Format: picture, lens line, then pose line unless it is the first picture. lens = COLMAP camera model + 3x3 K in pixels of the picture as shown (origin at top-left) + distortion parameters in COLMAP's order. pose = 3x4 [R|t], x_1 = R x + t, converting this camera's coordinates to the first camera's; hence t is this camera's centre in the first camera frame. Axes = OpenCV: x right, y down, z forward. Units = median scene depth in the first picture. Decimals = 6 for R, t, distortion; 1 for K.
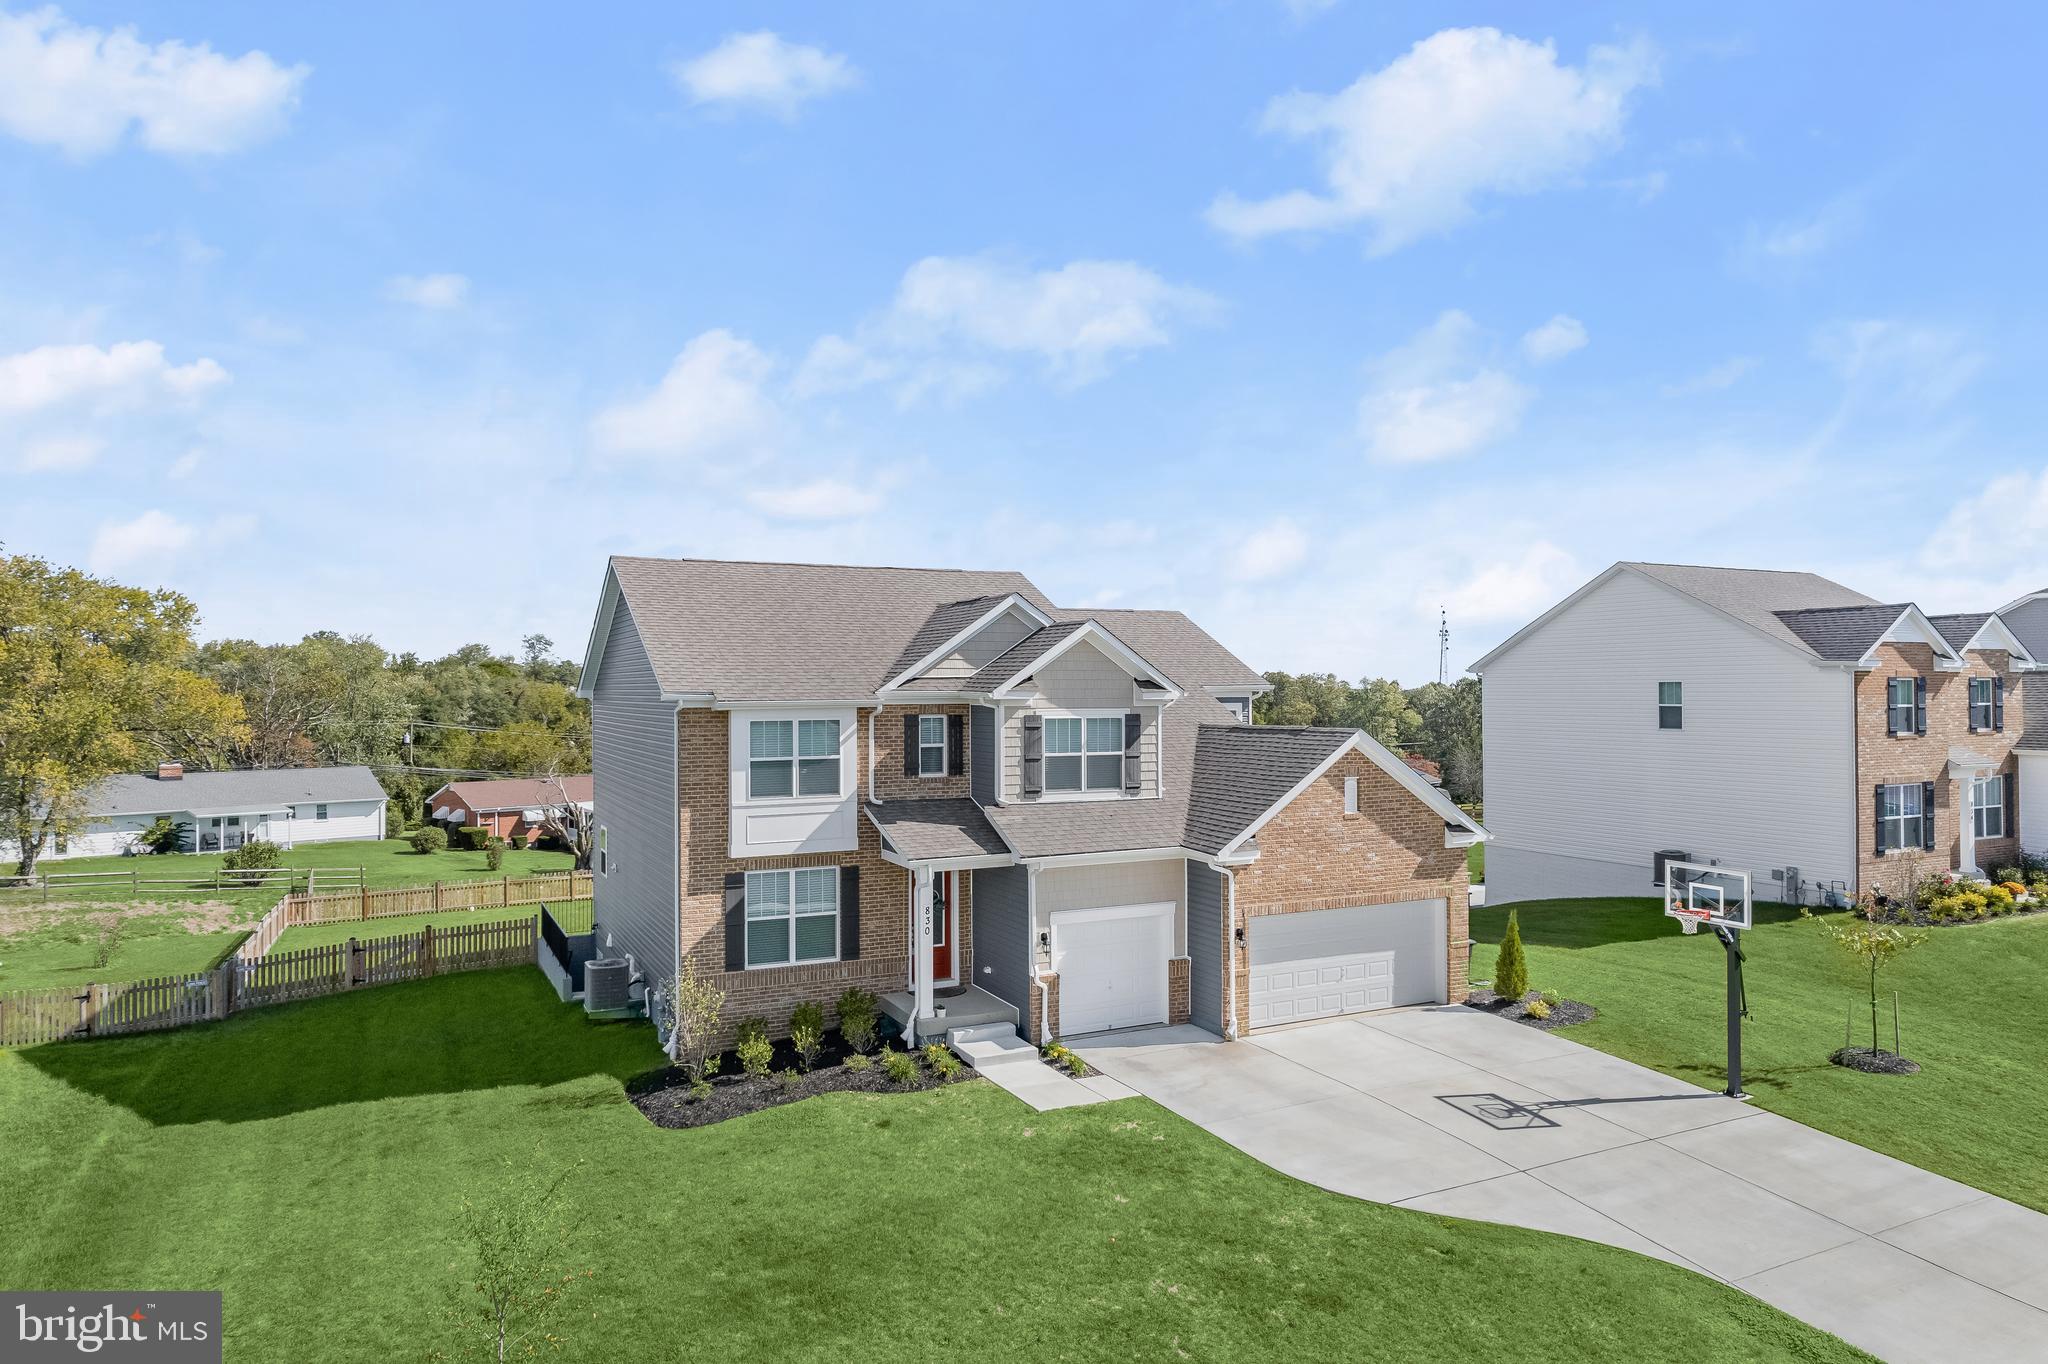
lens RADIAL K [[1308.1, 0, 1014.6], [0, 1308.1, 677.8], [0, 0, 1]] dist [-0.069428, 0.060771]
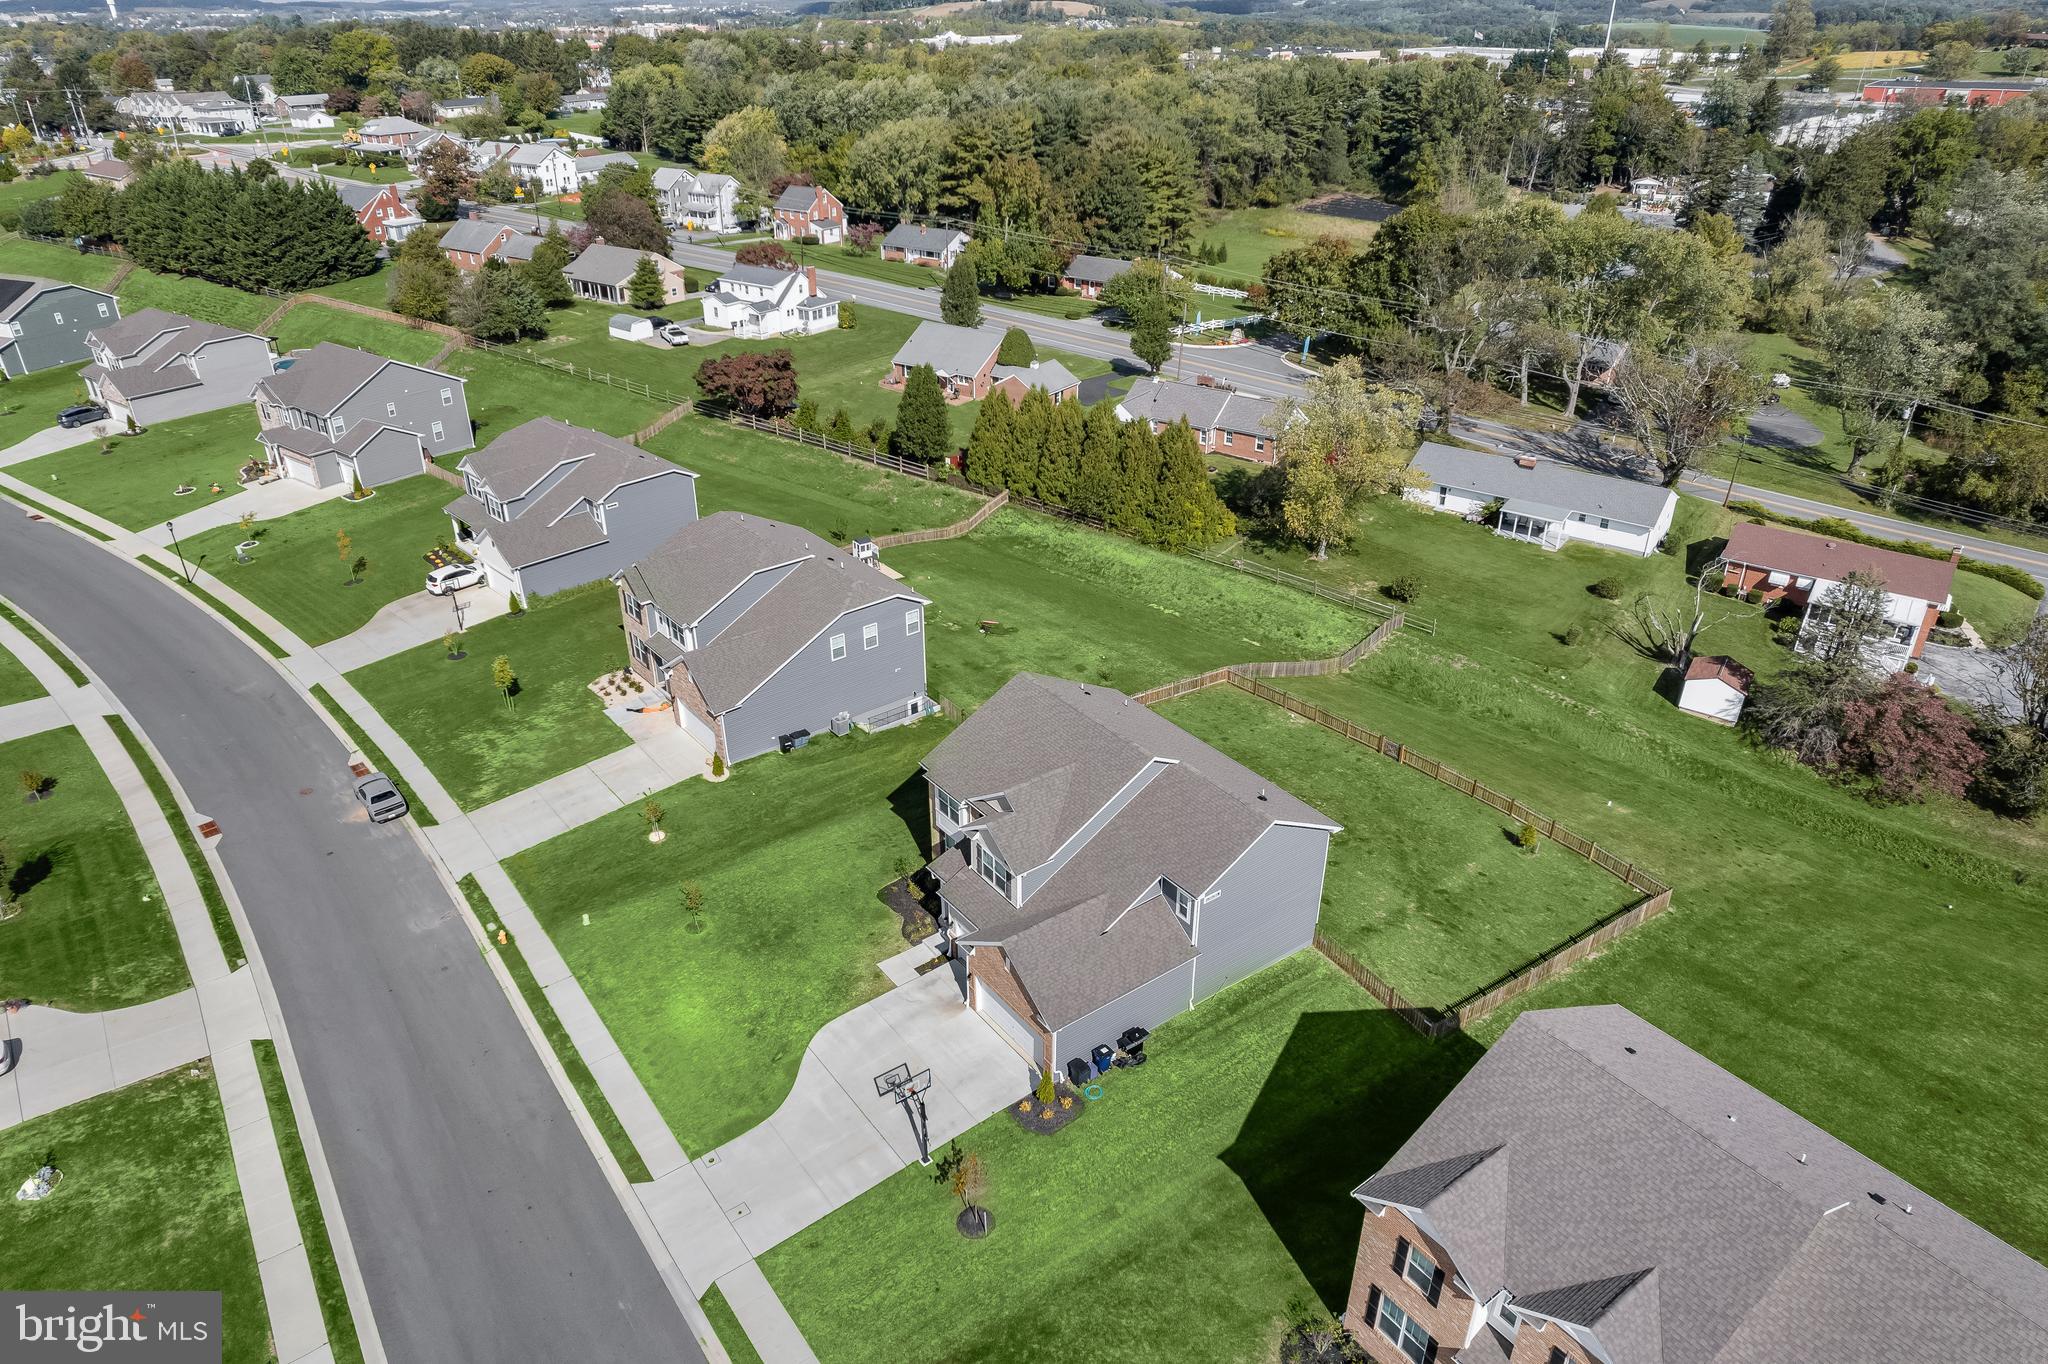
lens RADIAL K [[1308.1, 0, 1019.4], [0, 1308.1, 673.0], [0, 0, 1]] dist [-0.069428, 0.060771]
pose [[0.177004, 0.465931, -0.866936, 1.969484], [0.014324, 0.879532, 0.475625, -1.394980], [0.984106, -0.096605, 0.149006, 0.794583]]
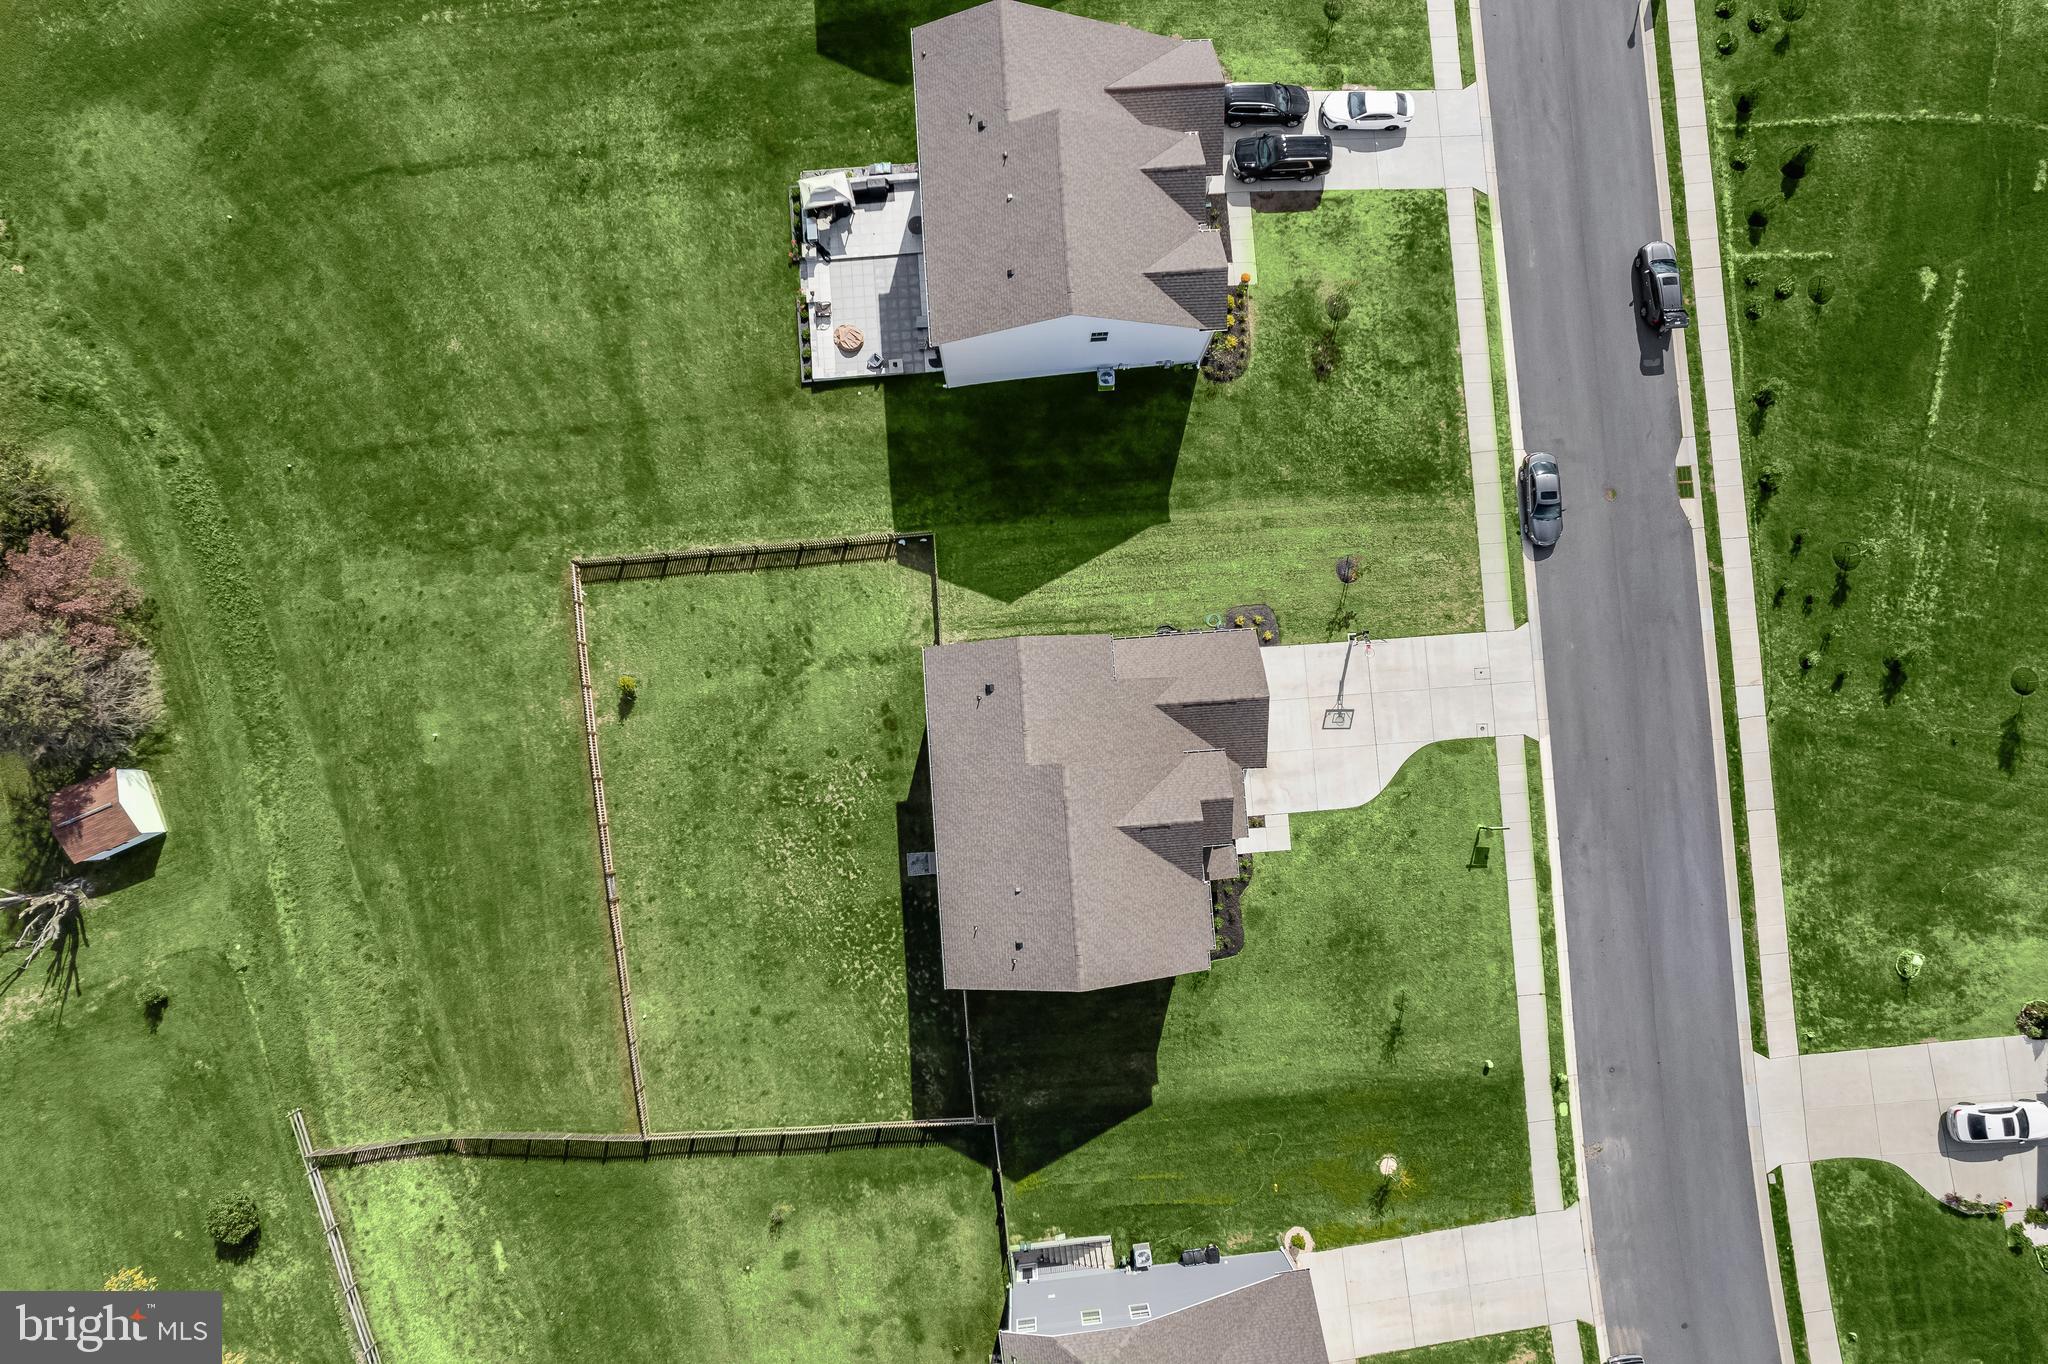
lens RADIAL K [[1308.1, 0, 1020.1], [0, 1308.1, 667.3], [0, 0, 1]] dist [-0.069428, 0.060771]
pose [[0.369975, -0.926525, 0.068336, -0.027153], [-0.014686, 0.067713, 0.997597, -2.537330], [-0.928926, -0.370089, 0.011445, 1.498909]]
